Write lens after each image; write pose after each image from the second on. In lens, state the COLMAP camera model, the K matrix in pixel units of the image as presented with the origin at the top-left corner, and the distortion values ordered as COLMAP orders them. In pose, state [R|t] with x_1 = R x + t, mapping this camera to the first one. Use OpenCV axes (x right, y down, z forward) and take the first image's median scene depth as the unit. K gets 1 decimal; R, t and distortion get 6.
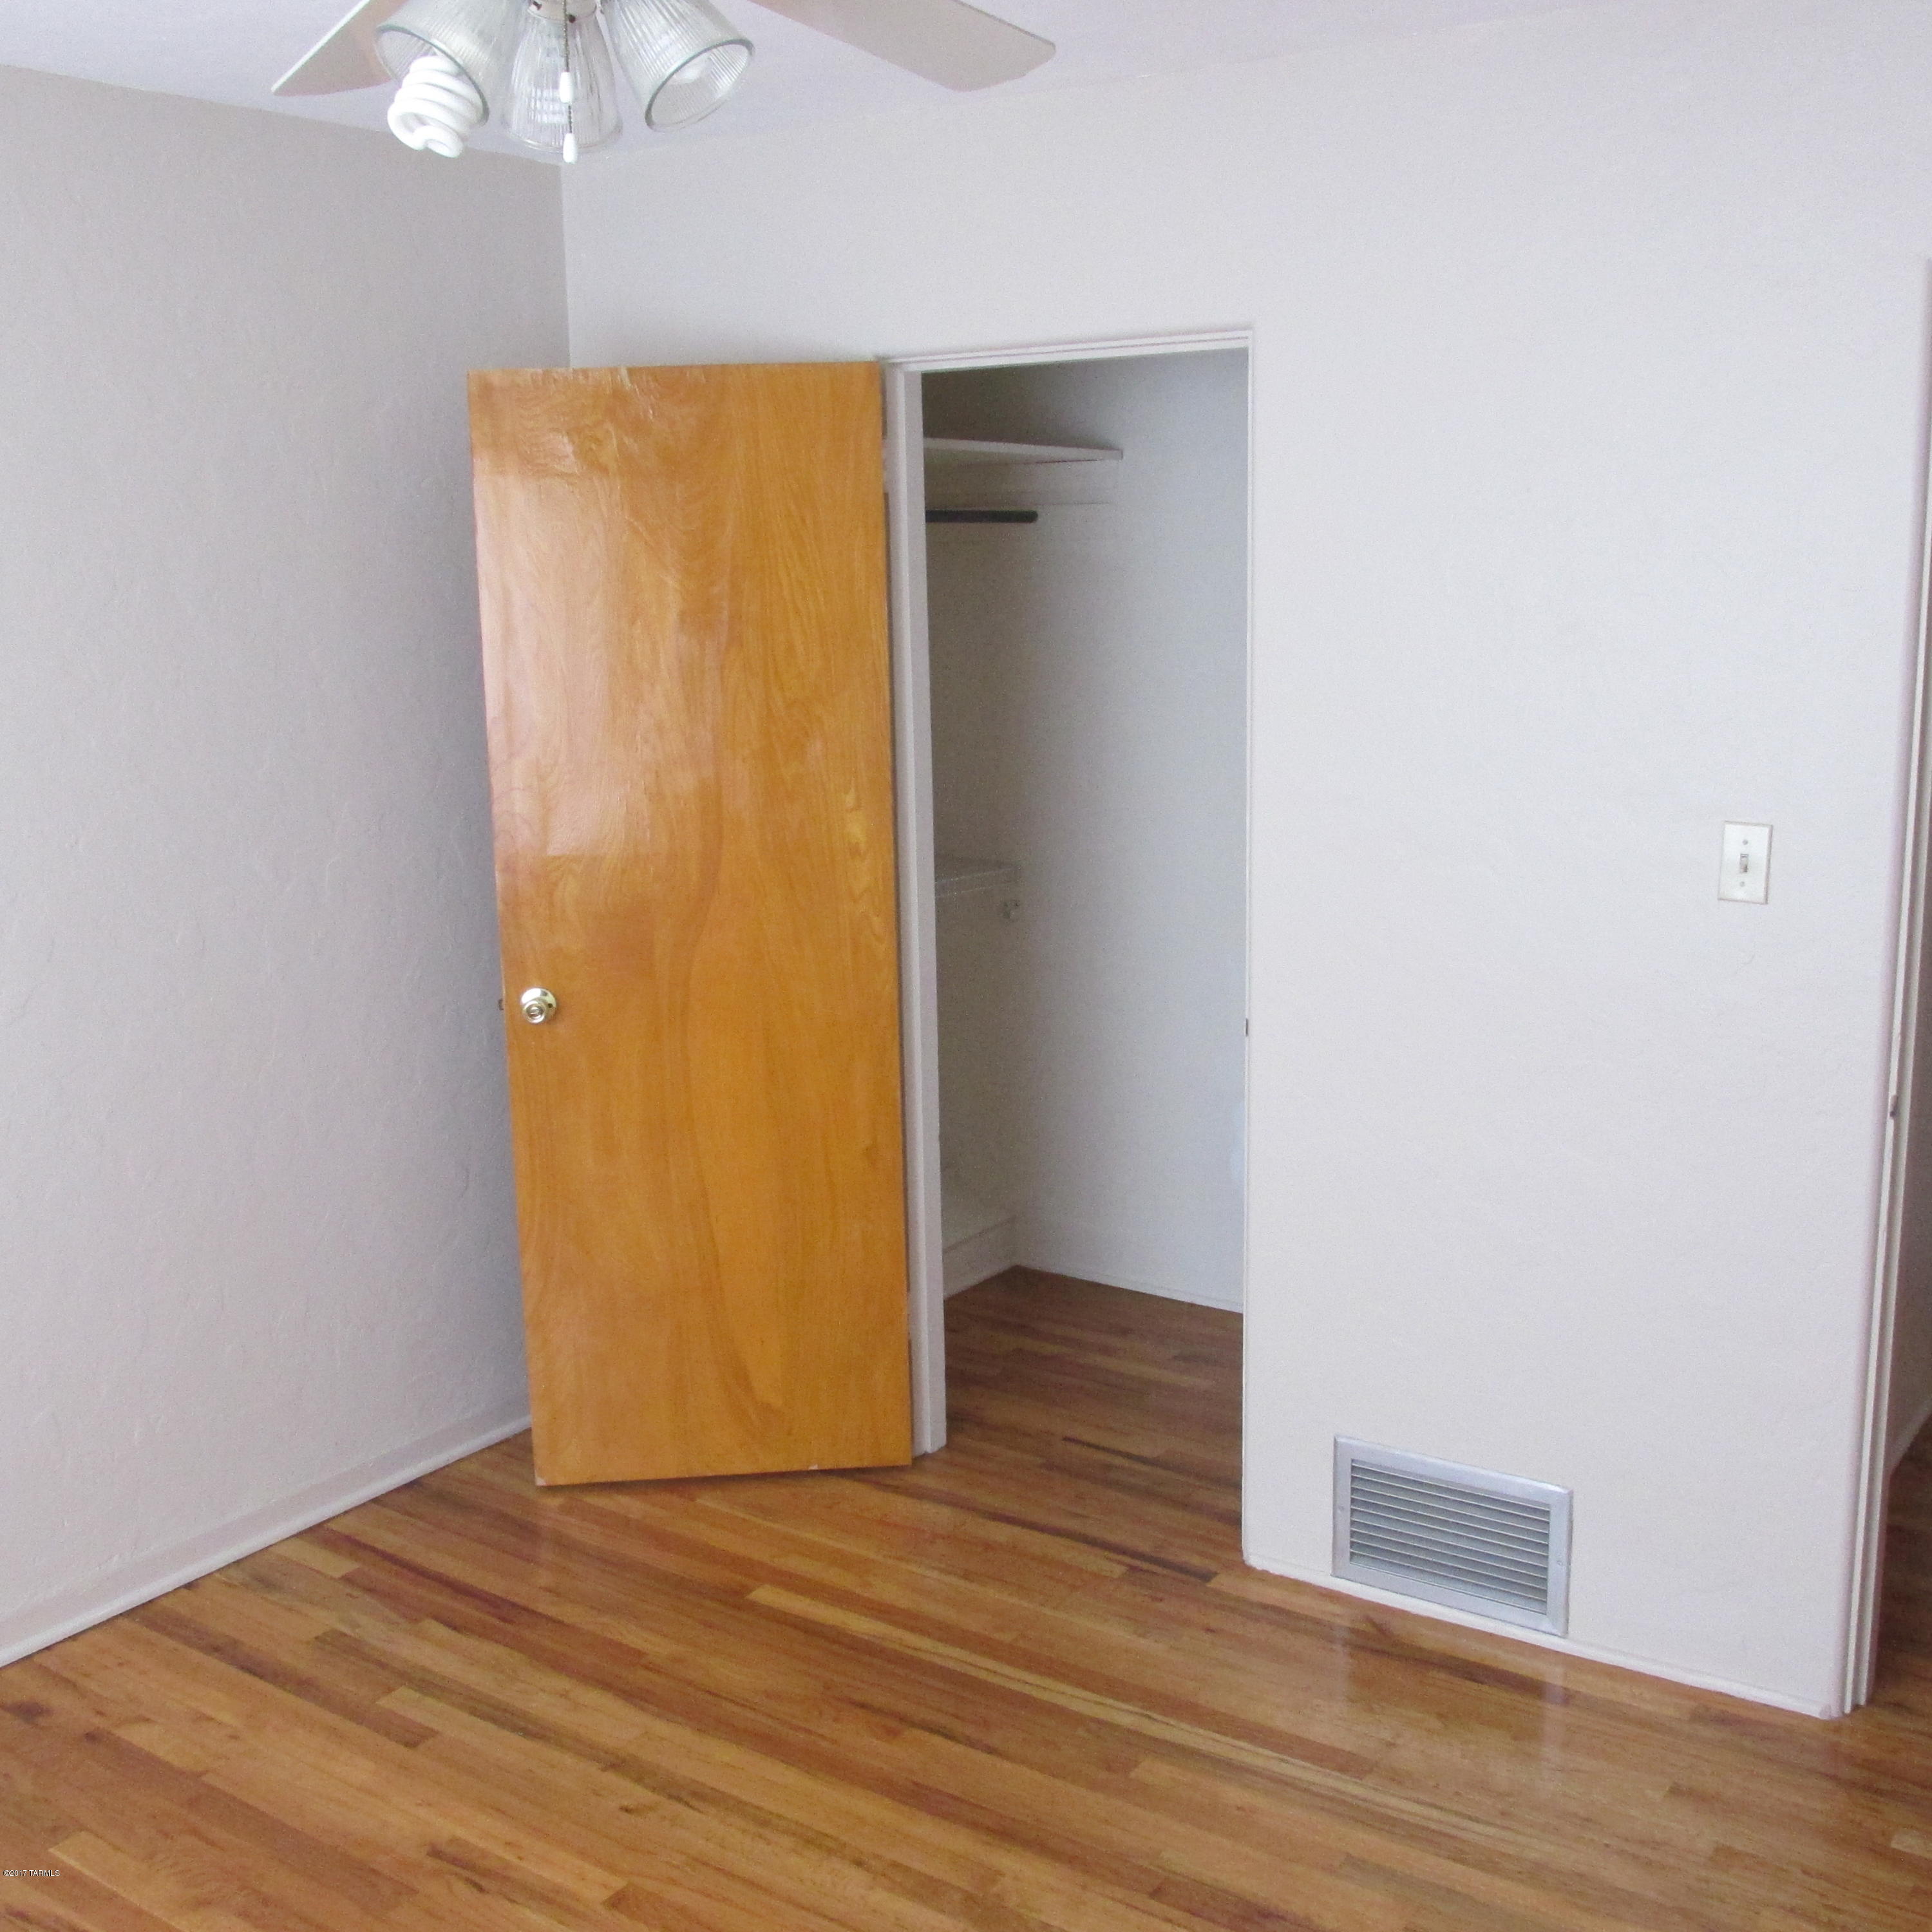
lens RADIAL K [[2130.0, 0, 967.4], [0, 2130.0, 961.5], [0, 0, 1]] dist [-0.039994, 0.000000]
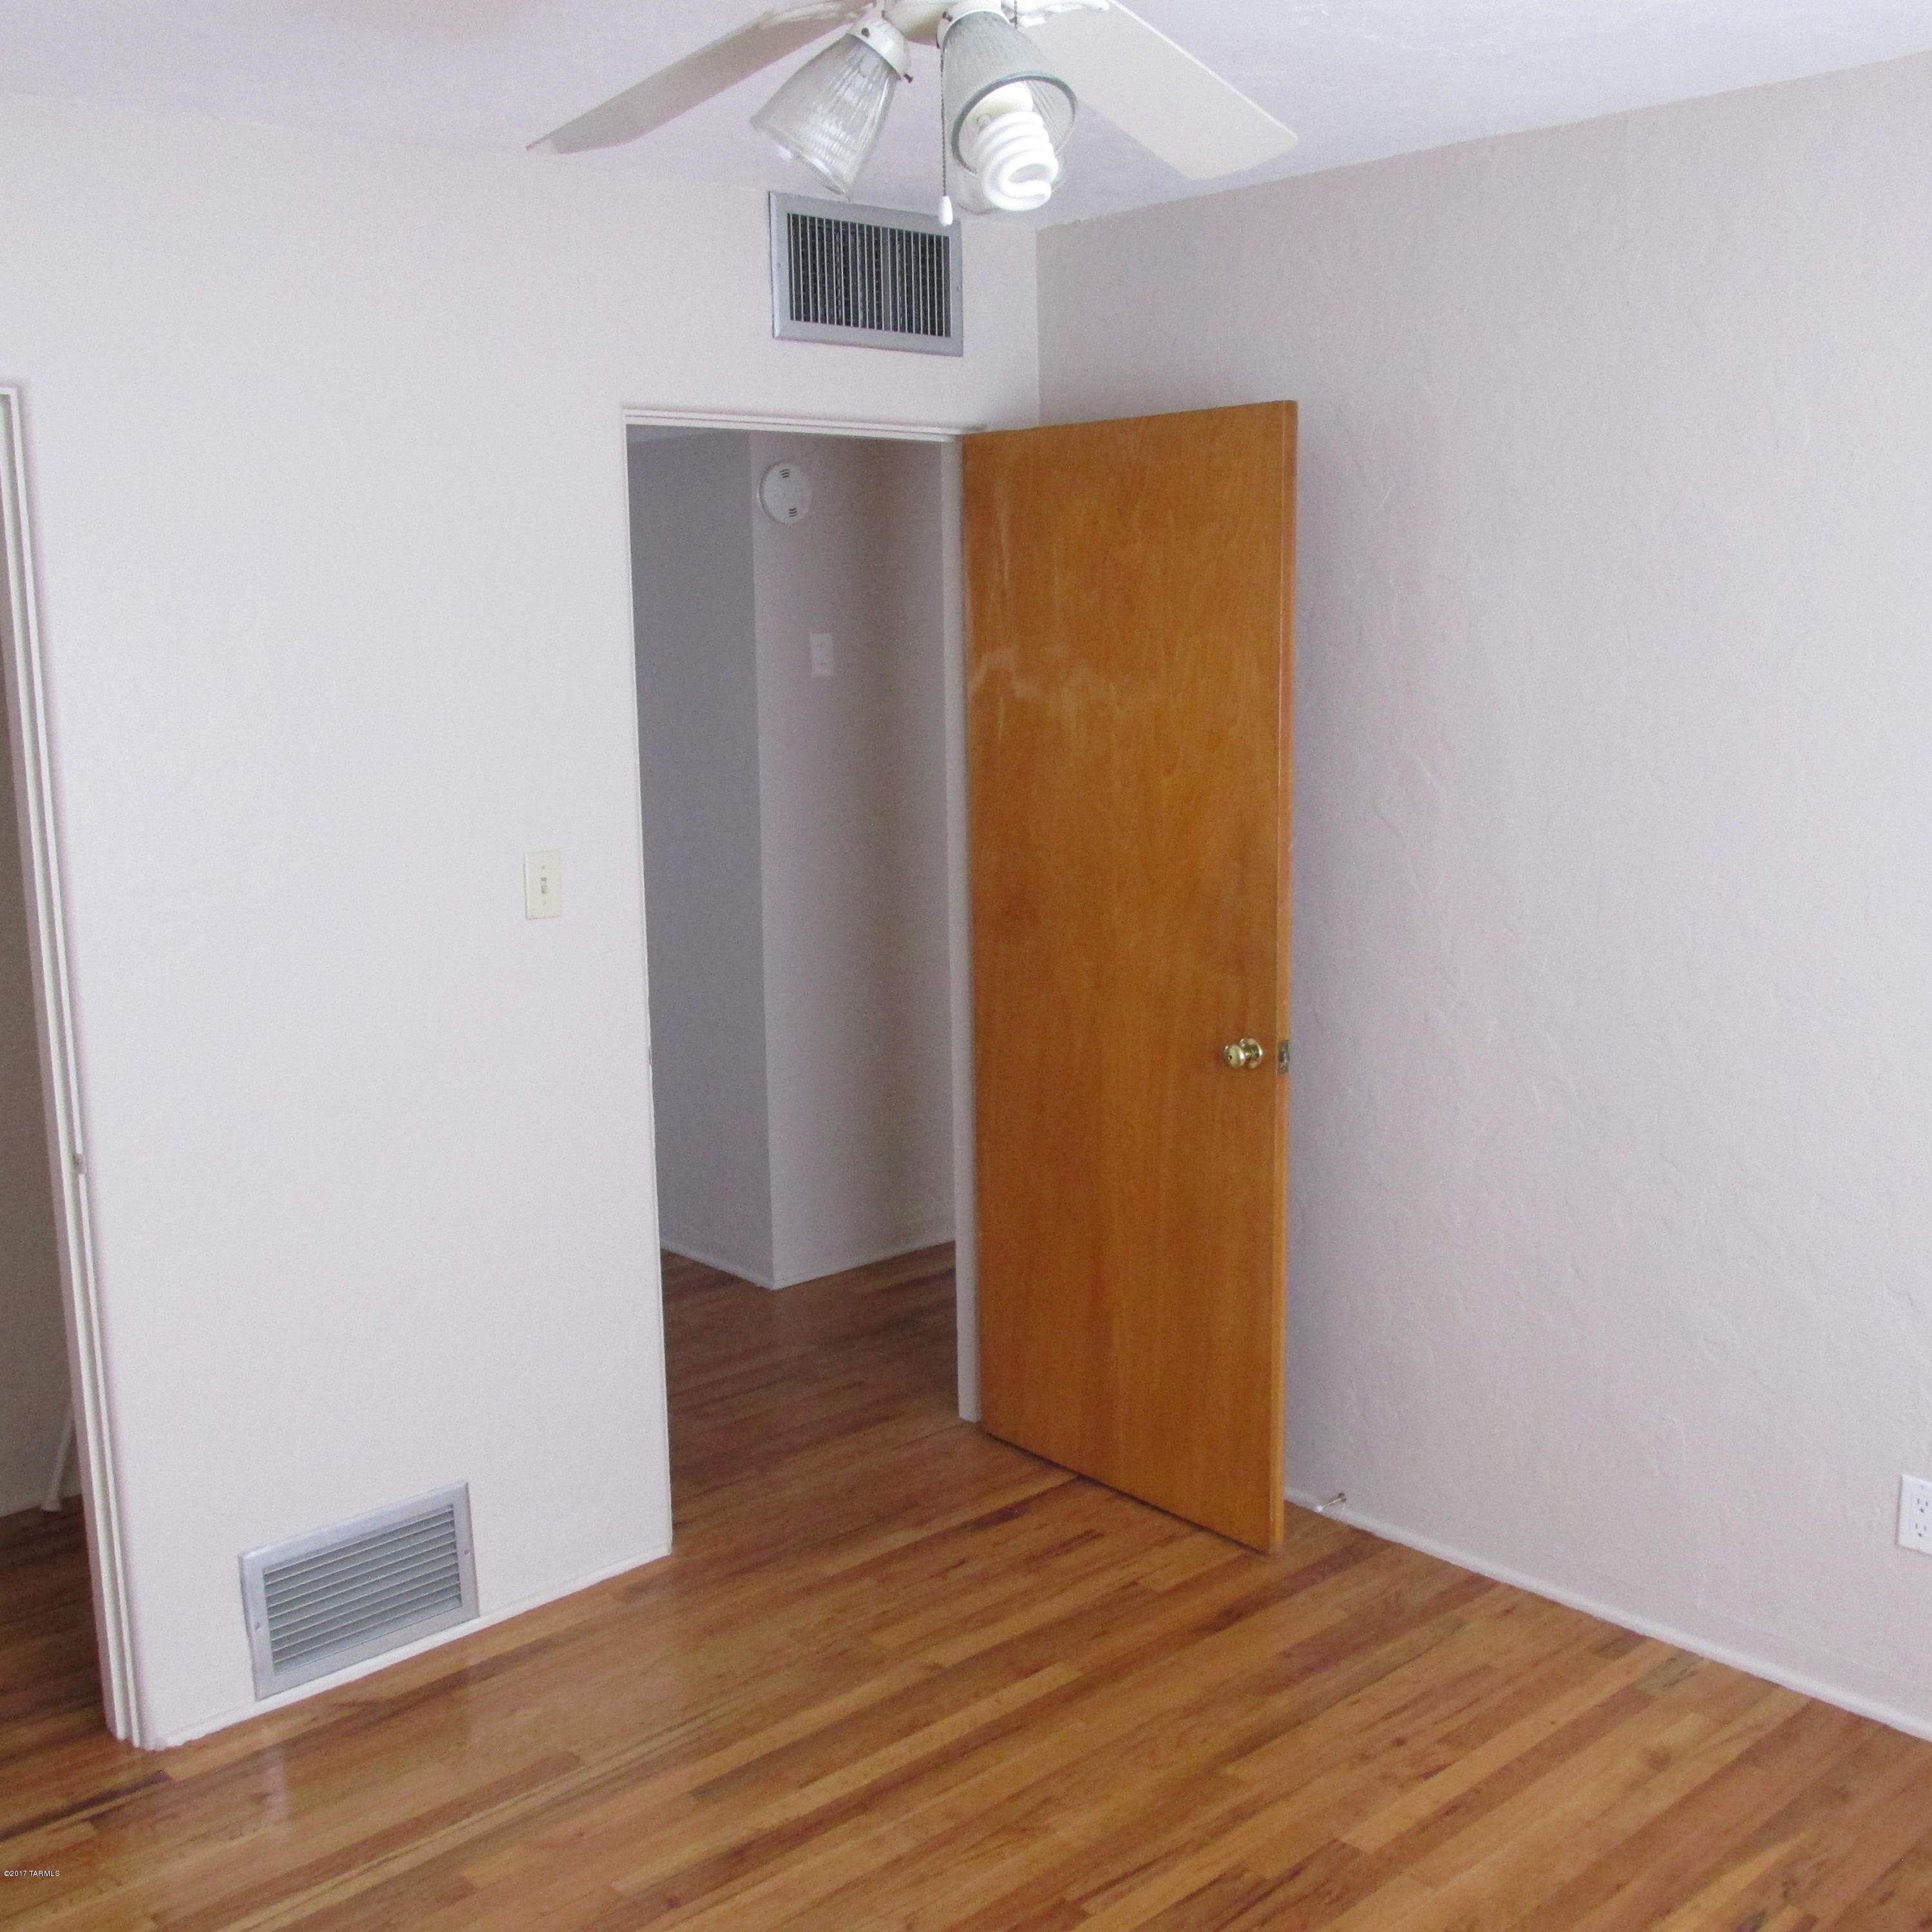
lens RADIAL K [[2130.0, 0, 967.1], [0, 2130.0, 971.4], [0, 0, 1]] dist [-0.039994, 0.000000]
pose [[0.212150, -0.156417, 0.964638, -0.641518], [0.201298, 0.972933, 0.113492, -0.074843], [-0.956280, 0.170102, 0.237894, 0.424998]]
